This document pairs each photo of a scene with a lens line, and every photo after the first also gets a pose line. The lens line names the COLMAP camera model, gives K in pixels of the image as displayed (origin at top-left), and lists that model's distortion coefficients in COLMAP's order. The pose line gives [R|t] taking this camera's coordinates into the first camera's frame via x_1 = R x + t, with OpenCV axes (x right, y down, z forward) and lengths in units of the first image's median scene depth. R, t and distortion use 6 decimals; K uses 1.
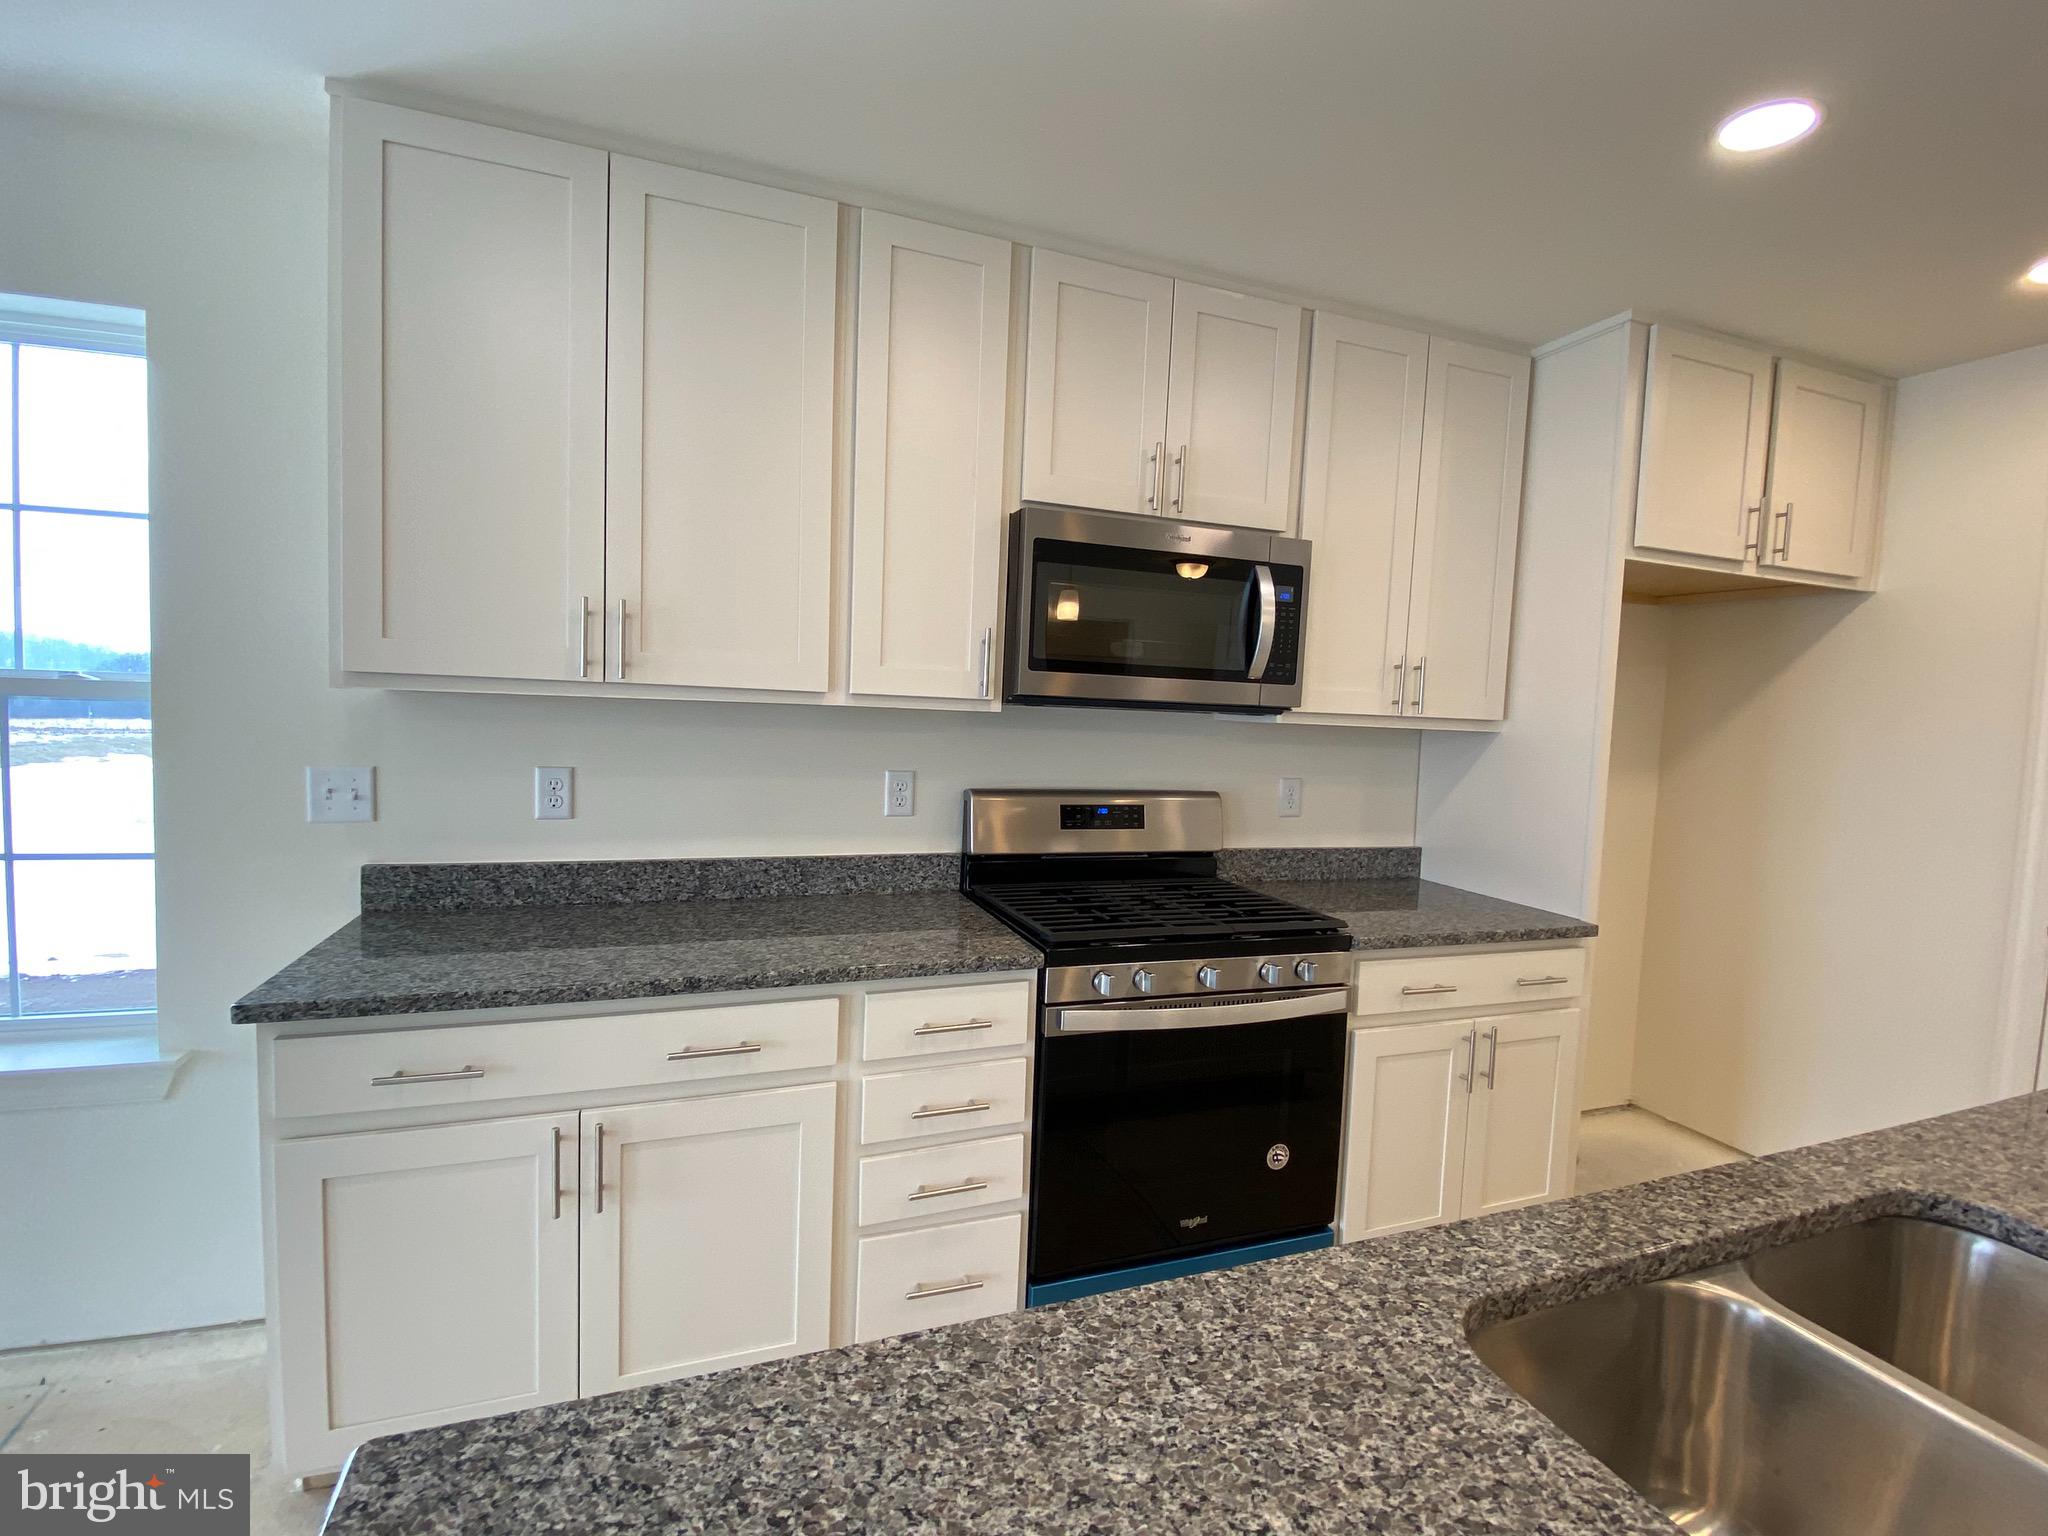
lens RADIAL K [[941.6, 0, 1040.2], [0, 941.6, 768.7], [0, 0, 1]] dist [0.000207, -0.000487]
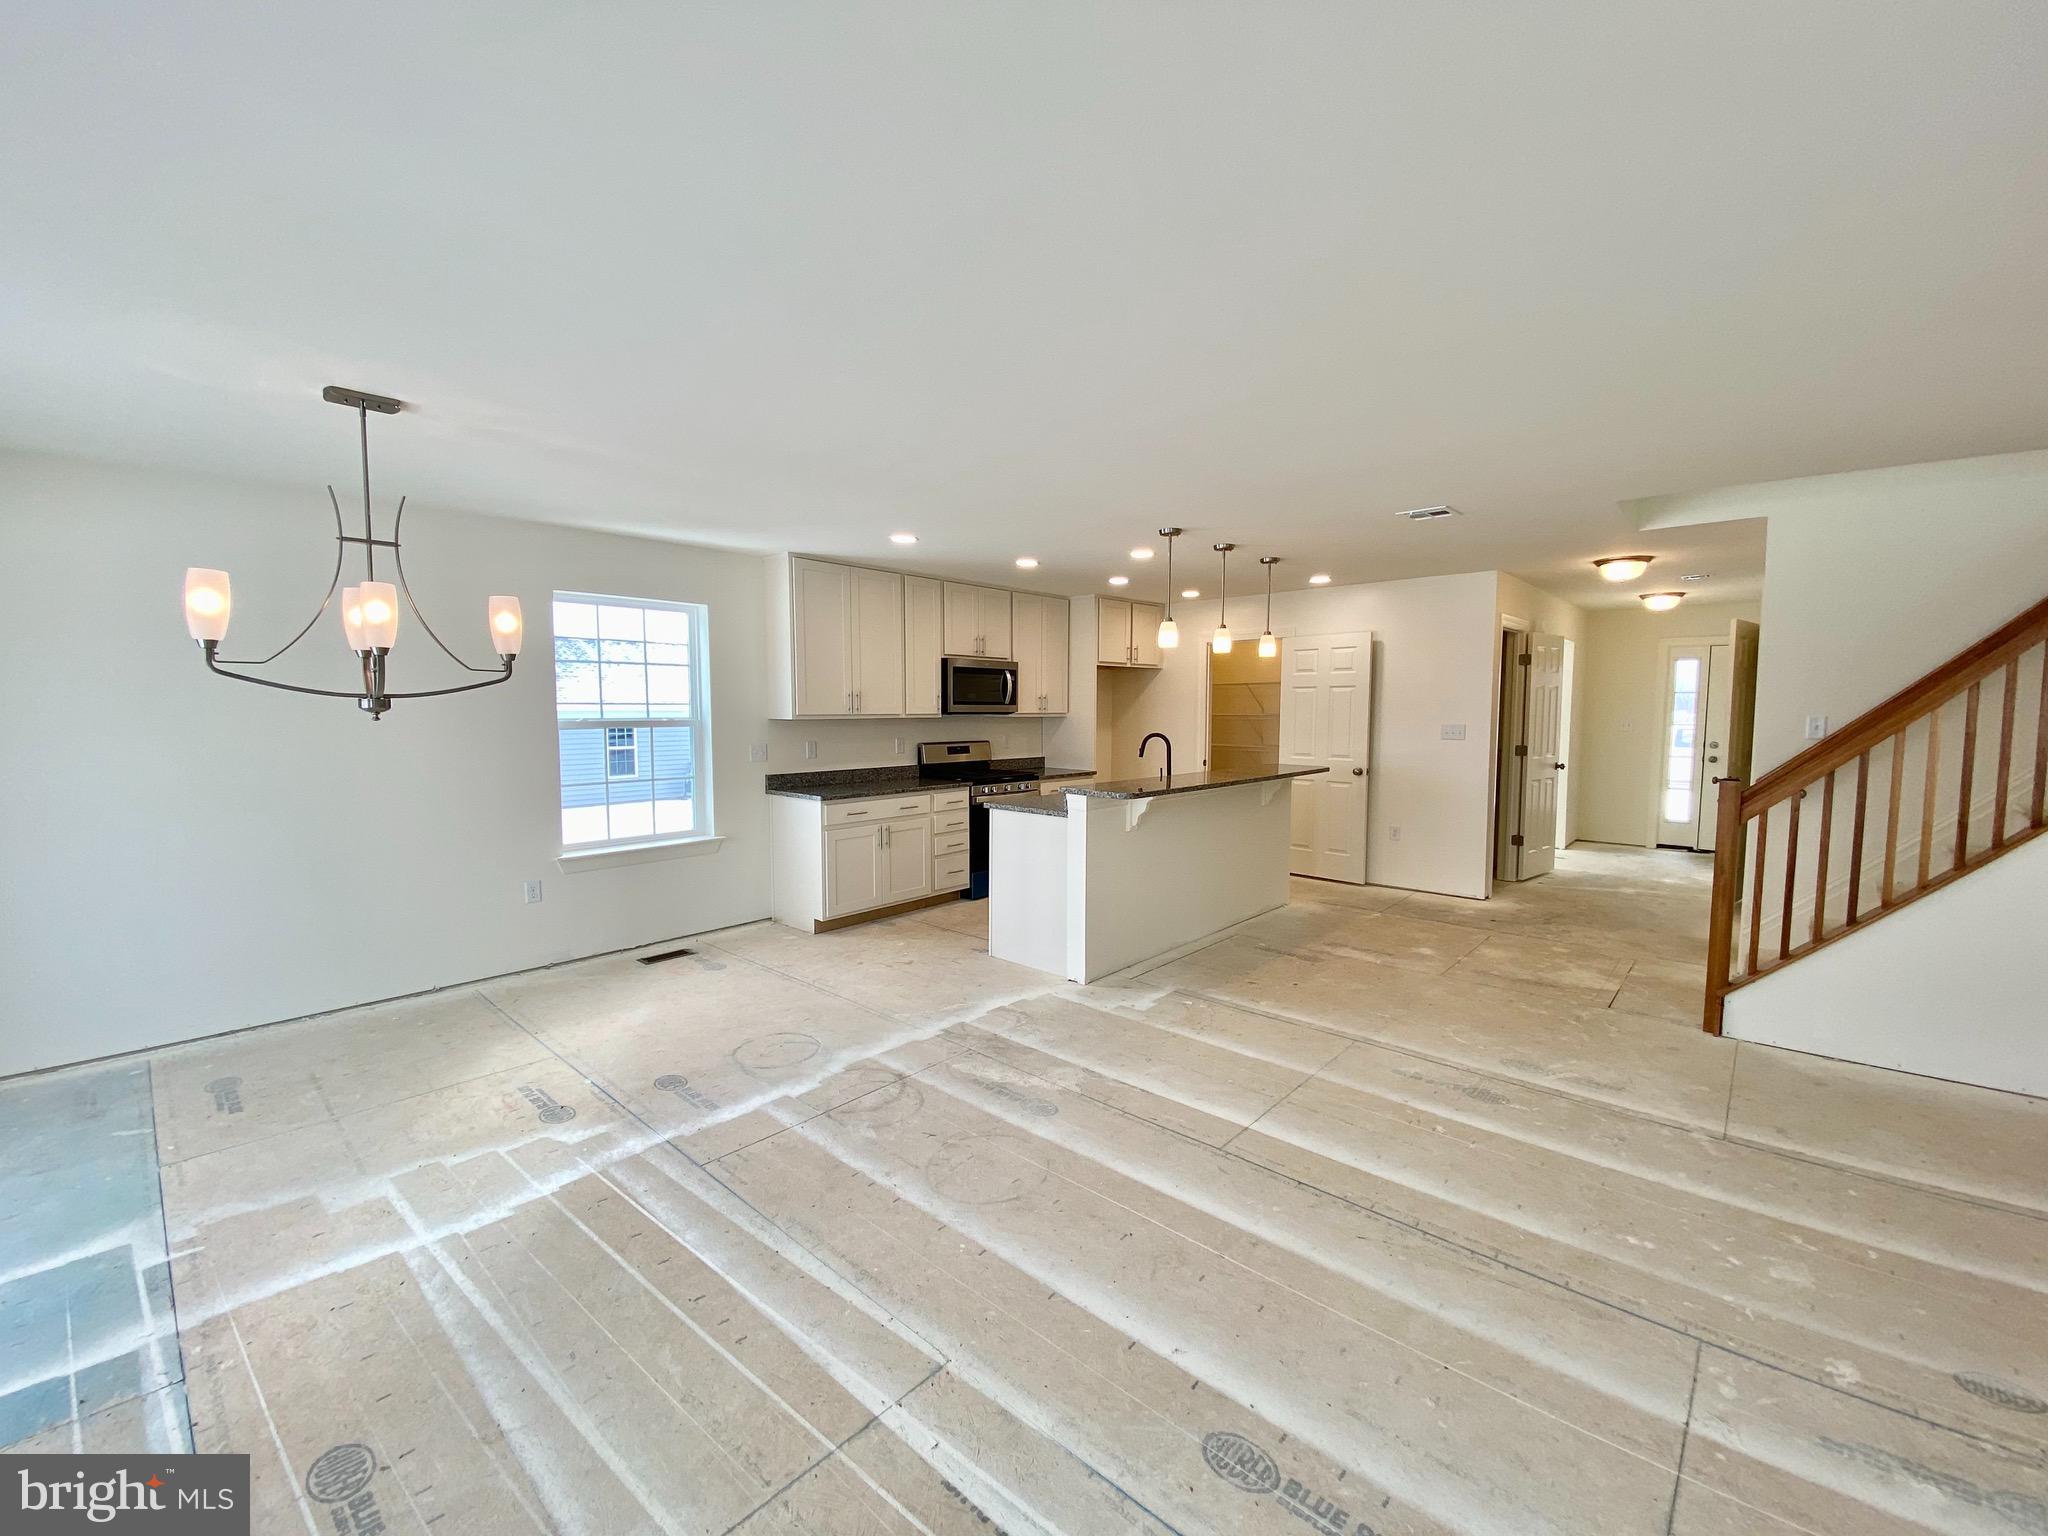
lens RADIAL K [[833.1, 0, 1009.9], [0, 833.1, 766.0], [0, 0, 1]] dist [0.012184, -0.001127]
pose [[0.898321, -0.073775, 0.433101, -1.061359], [0.071749, 0.997201, 0.021047, 0.063964], [-0.433441, 0.012168, 0.901100, -1.678054]]
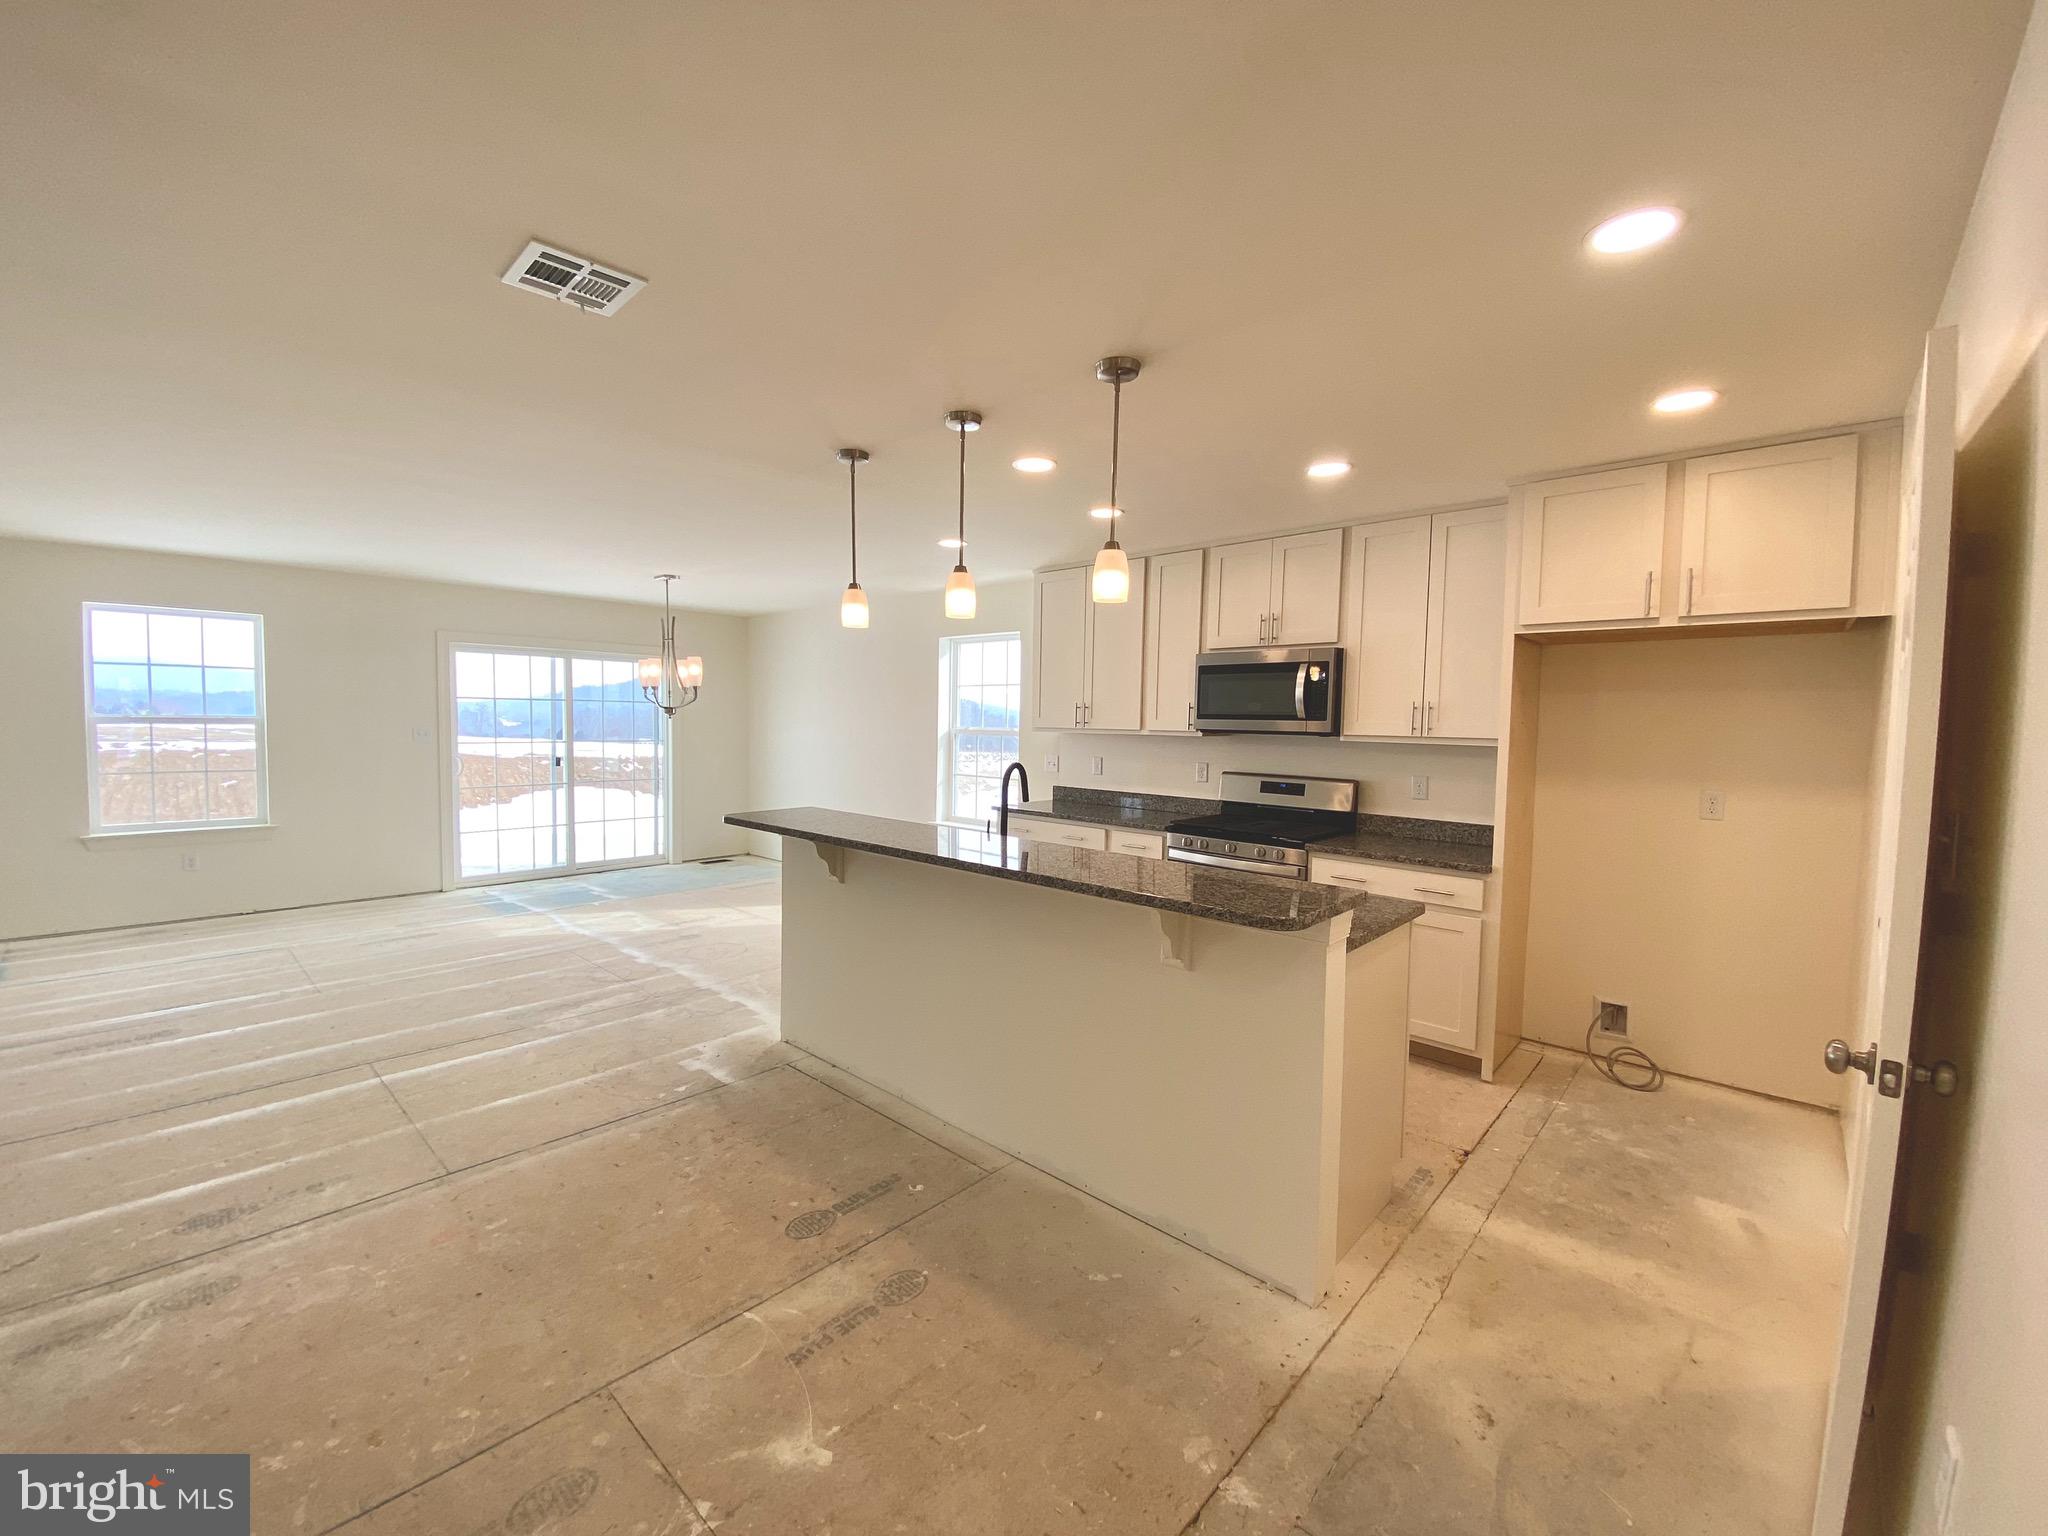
lens RADIAL K [[833.1, 0, 1014.0], [0, 833.1, 779.8], [0, 0, 1]] dist [0.012184, -0.001127]
pose [[0.431740, 0.034411, -0.901341, 1.591091], [-0.060741, 0.998113, 0.009011, 0.057453], [0.899950, 0.050858, 0.433016, -0.337956]]
